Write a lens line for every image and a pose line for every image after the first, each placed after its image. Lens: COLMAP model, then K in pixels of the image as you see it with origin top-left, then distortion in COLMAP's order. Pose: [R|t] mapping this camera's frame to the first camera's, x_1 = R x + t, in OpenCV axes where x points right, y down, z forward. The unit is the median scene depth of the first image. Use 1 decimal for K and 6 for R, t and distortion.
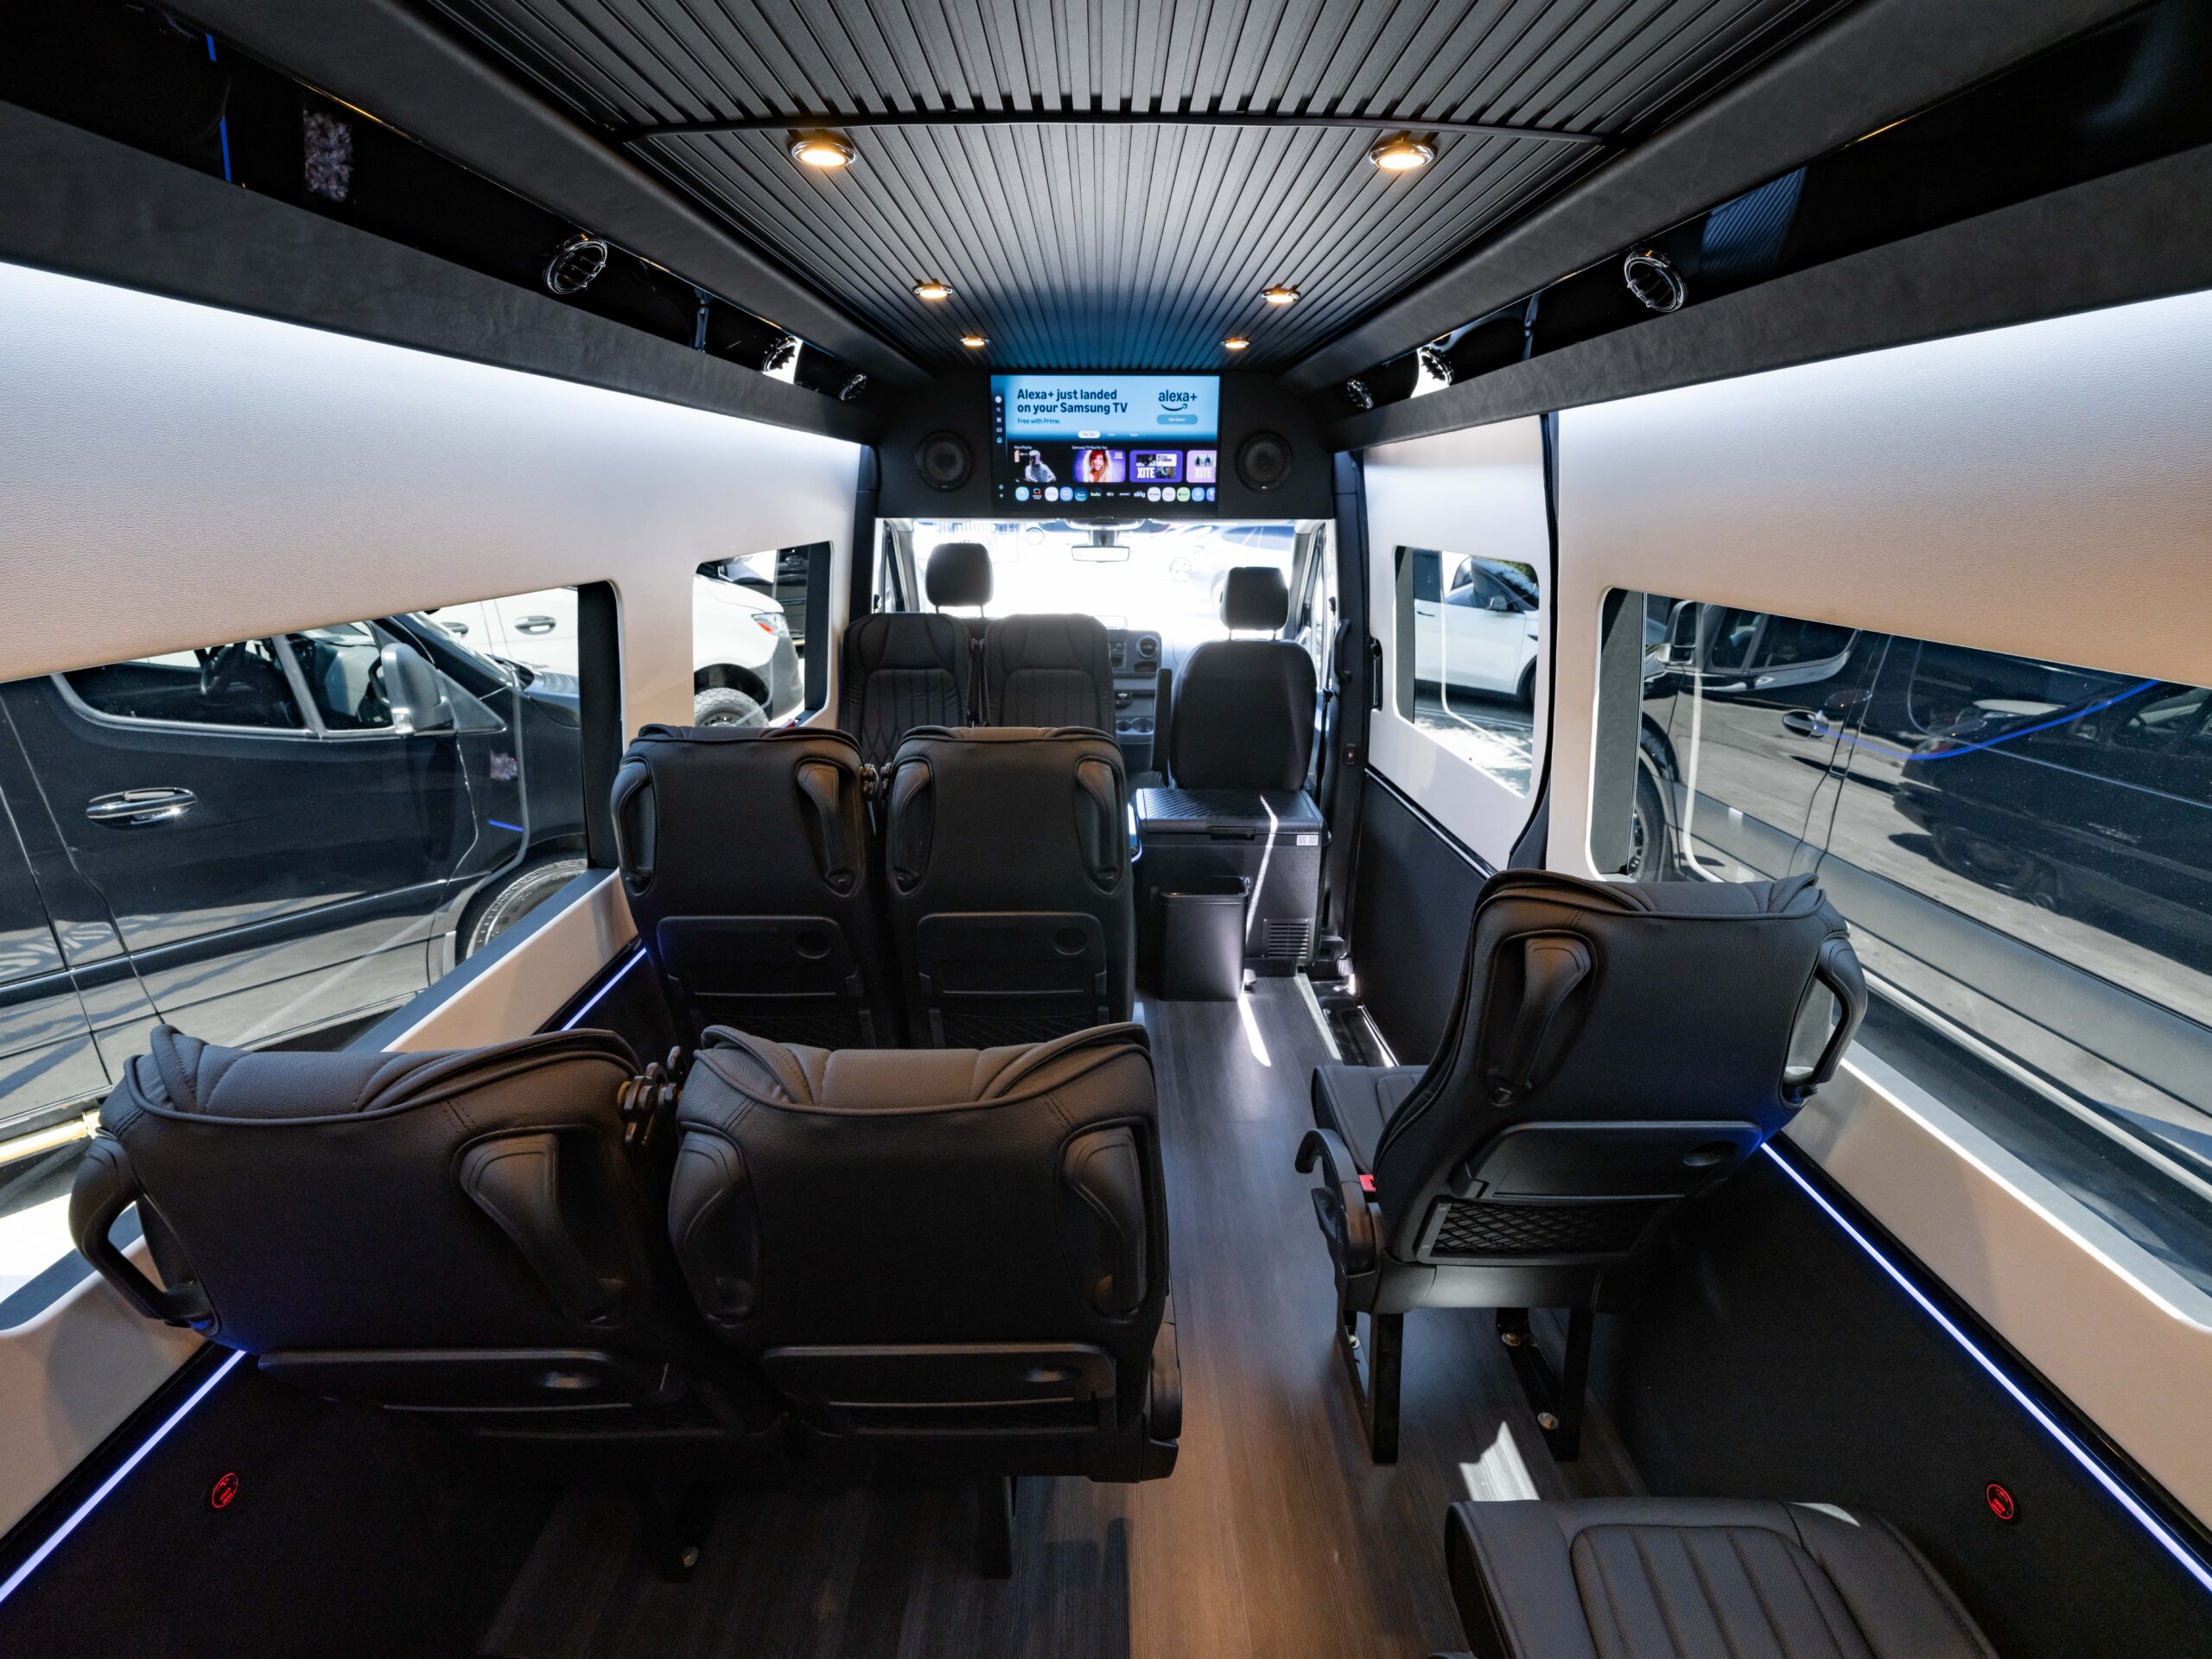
lens RADIAL K [[994.5, 0, 1104.2], [0, 994.5, 838.4], [0, 0, 1]] dist [-0.000271, -0.000328]
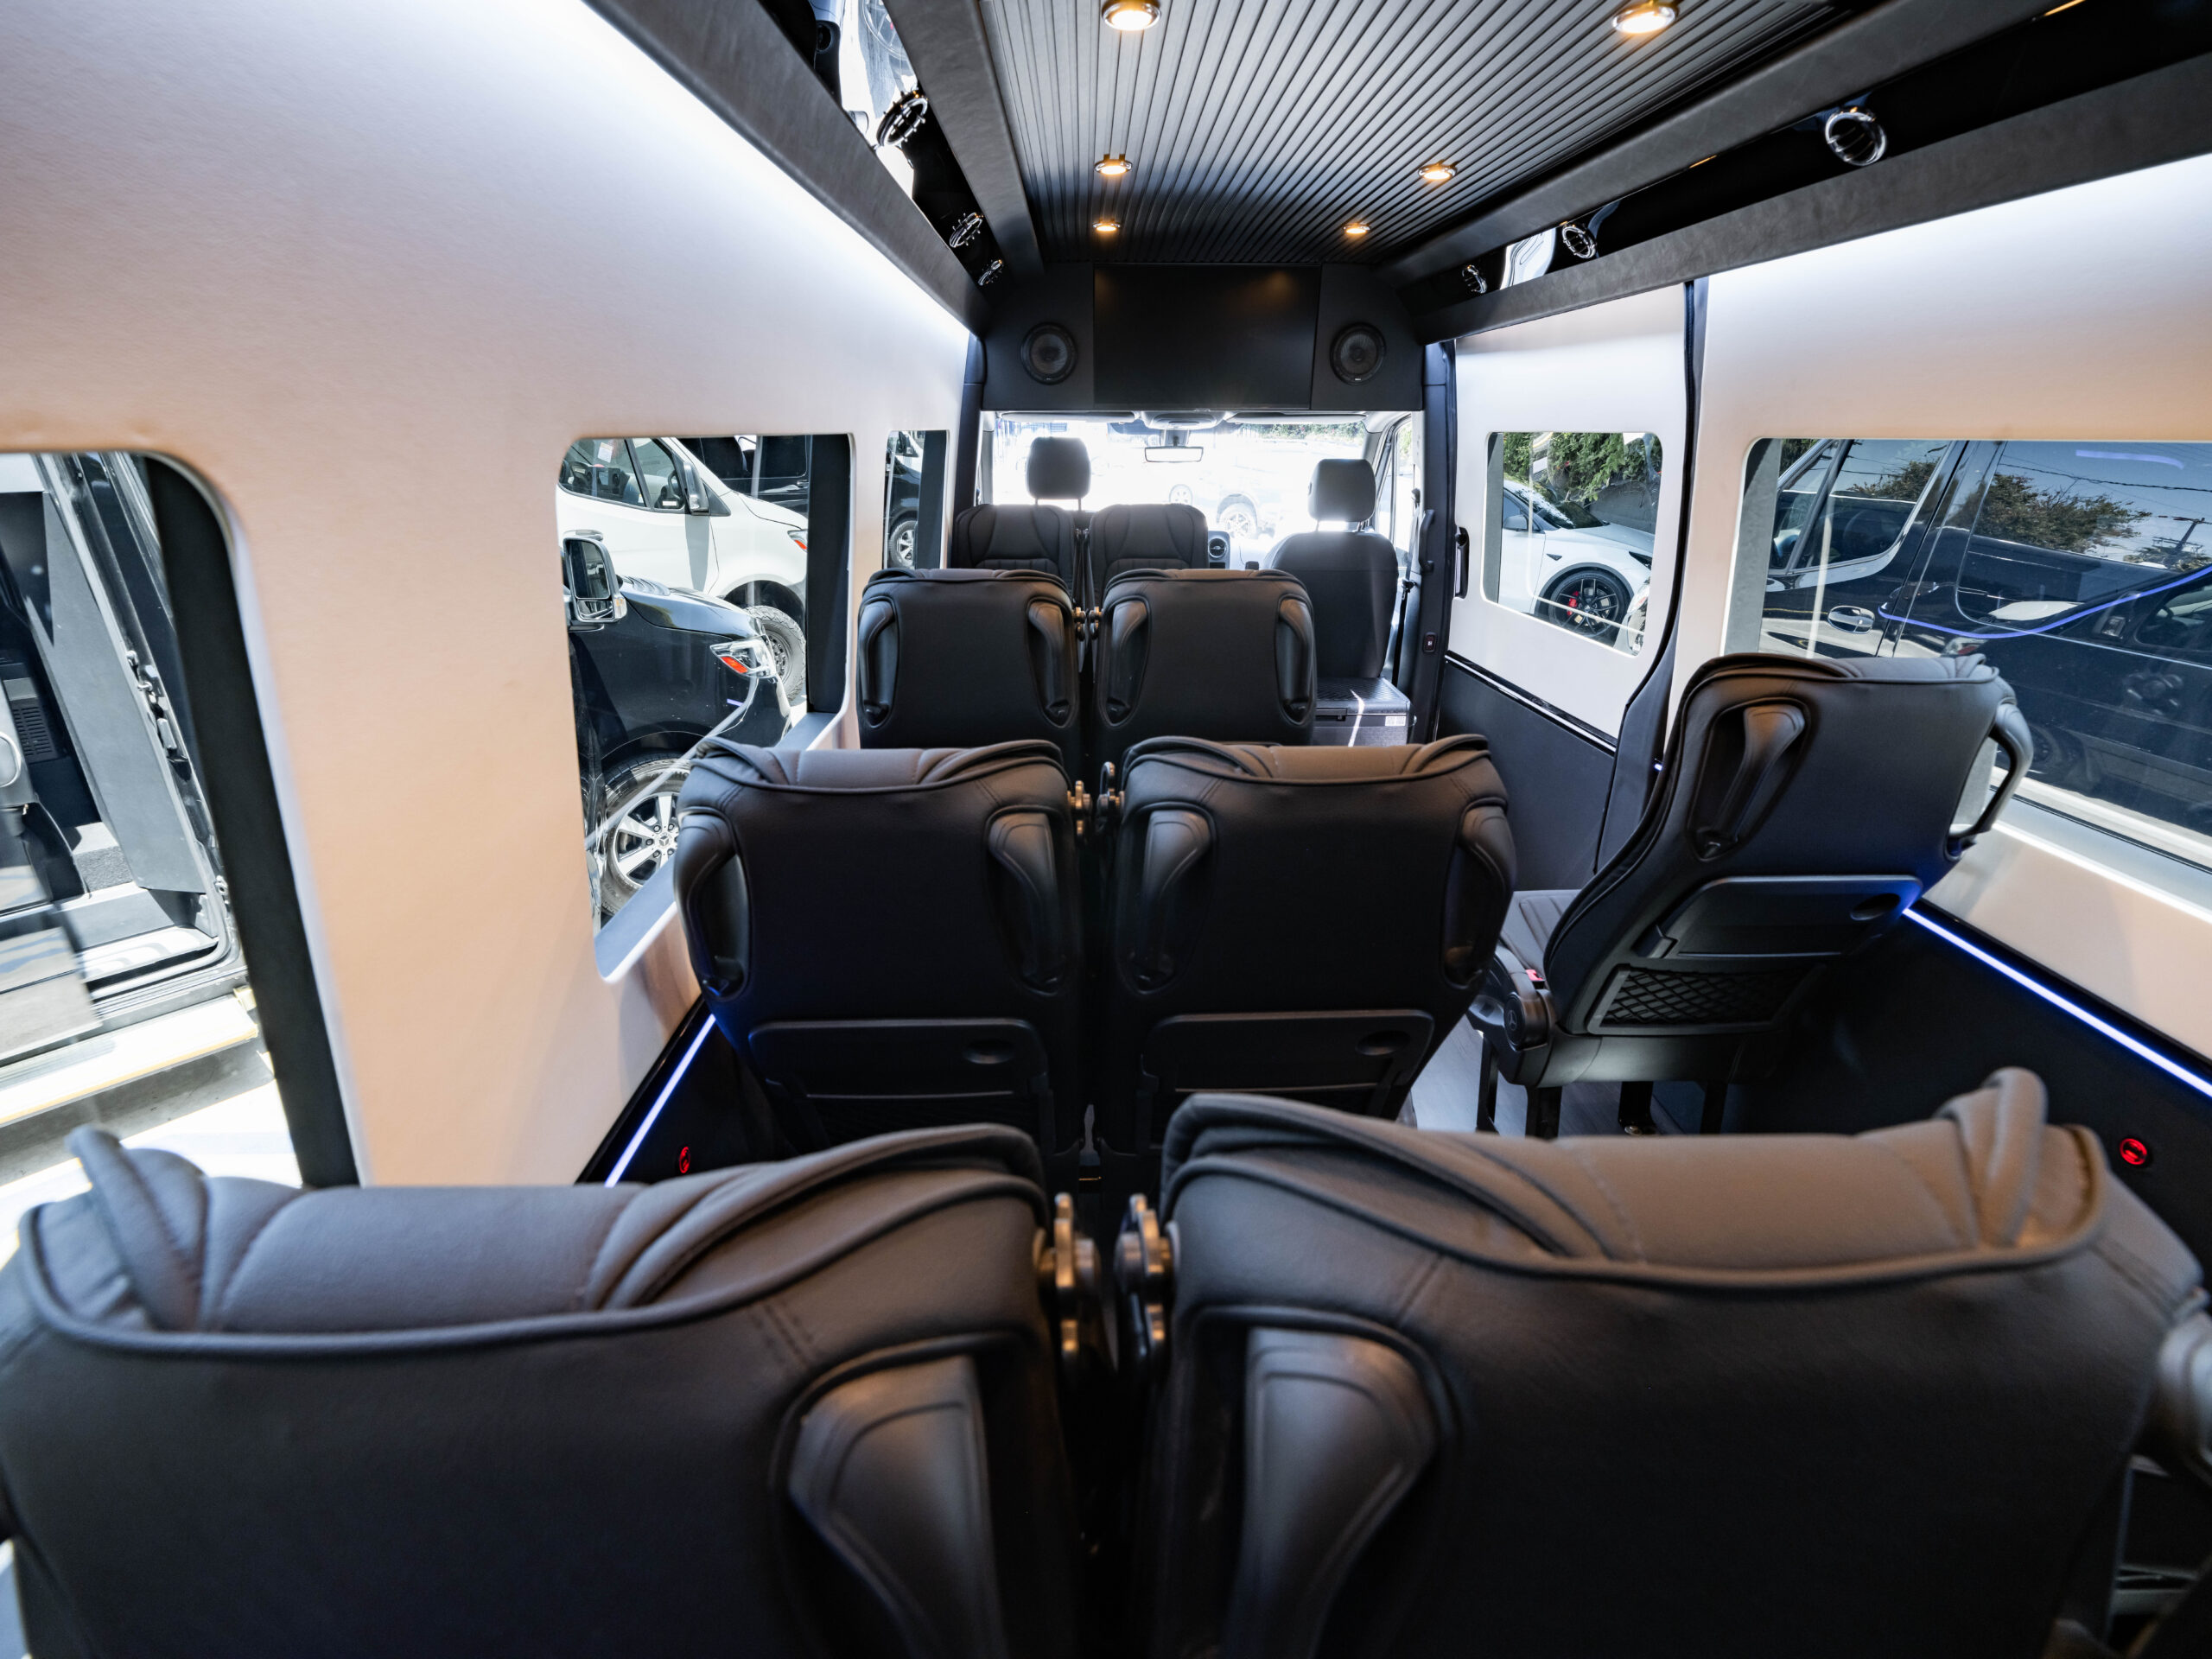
lens RADIAL K [[994.5, 0, 1109.2], [0, 994.5, 827.6], [0, 0, 1]] dist [-0.000271, -0.000328]
pose [[0.999897, -0.008115, 0.011825, -0.116071], [0.007481, 0.998581, 0.052731, 0.058714], [-0.012236, -0.052637, 0.998539, -0.059292]]
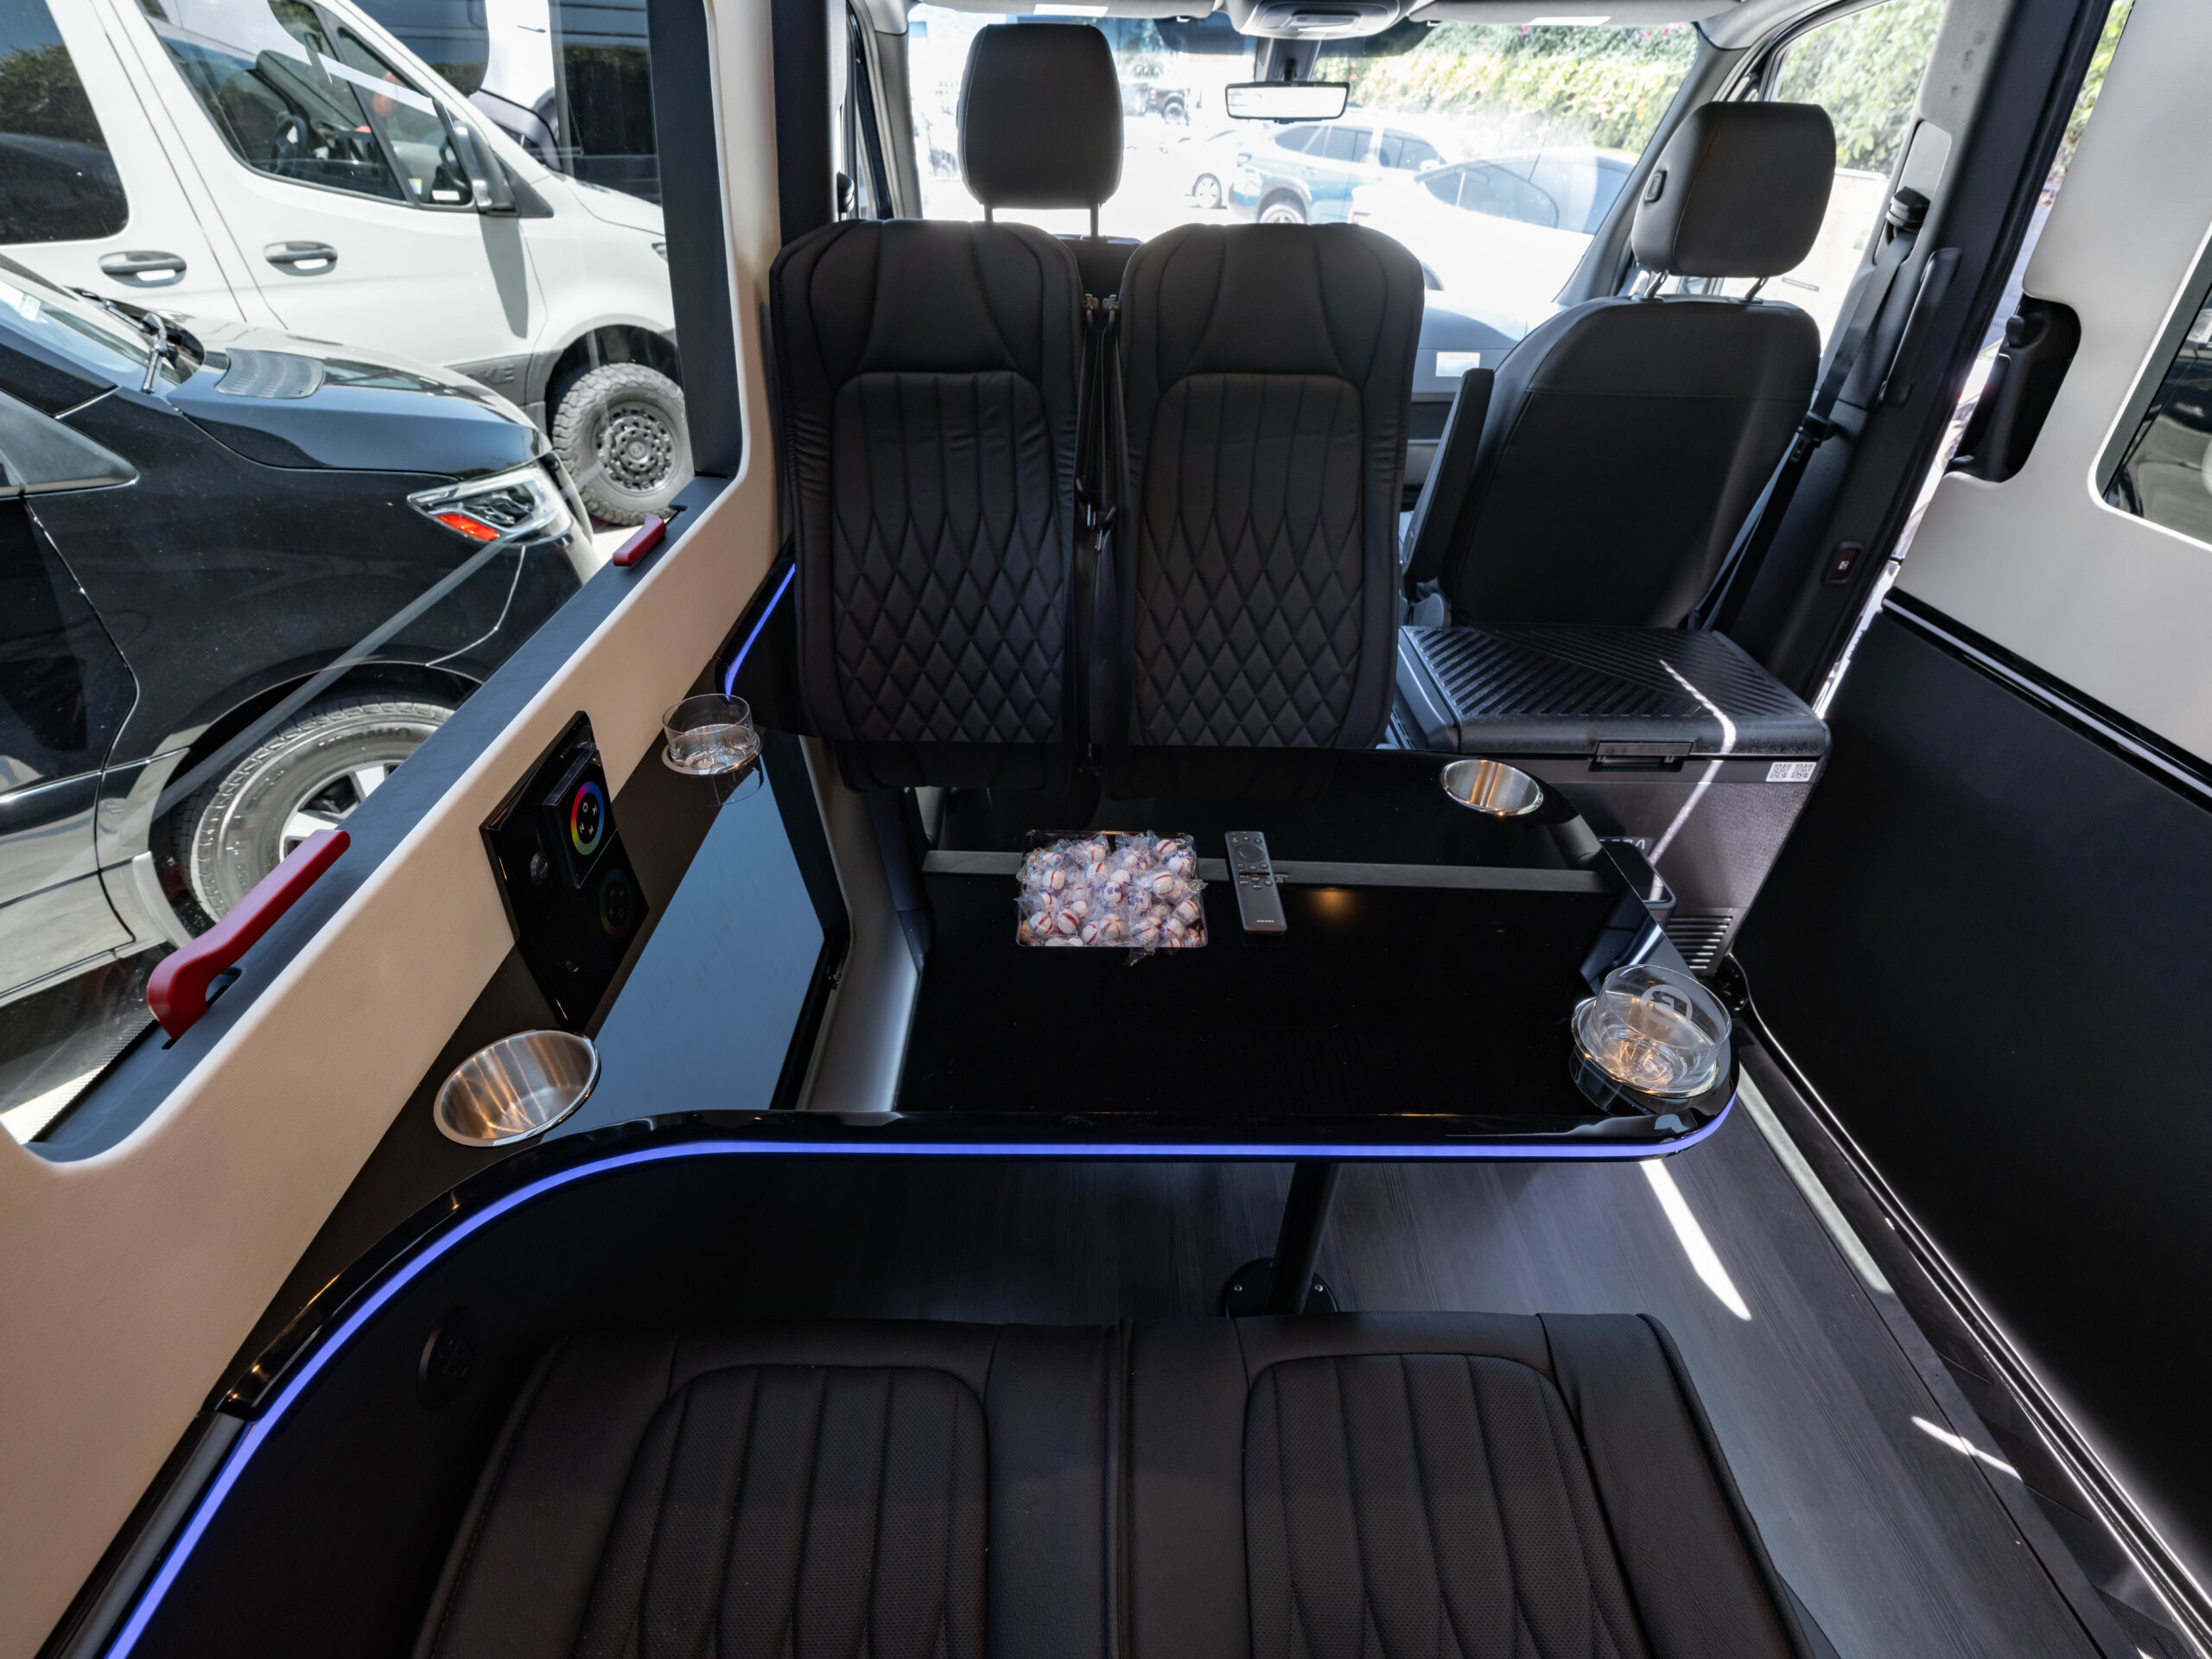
lens RADIAL K [[994.5, 0, 1113.3], [0, 994.5, 838.4], [0, 0, 1]] dist [-0.000271, -0.000328]
pose [[0.999838, -0.001482, 0.017944, -0.132692], [-0.004053, 0.952508, 0.304486, -0.114609], [-0.017543, -0.304509, 0.952348, 0.555358]]
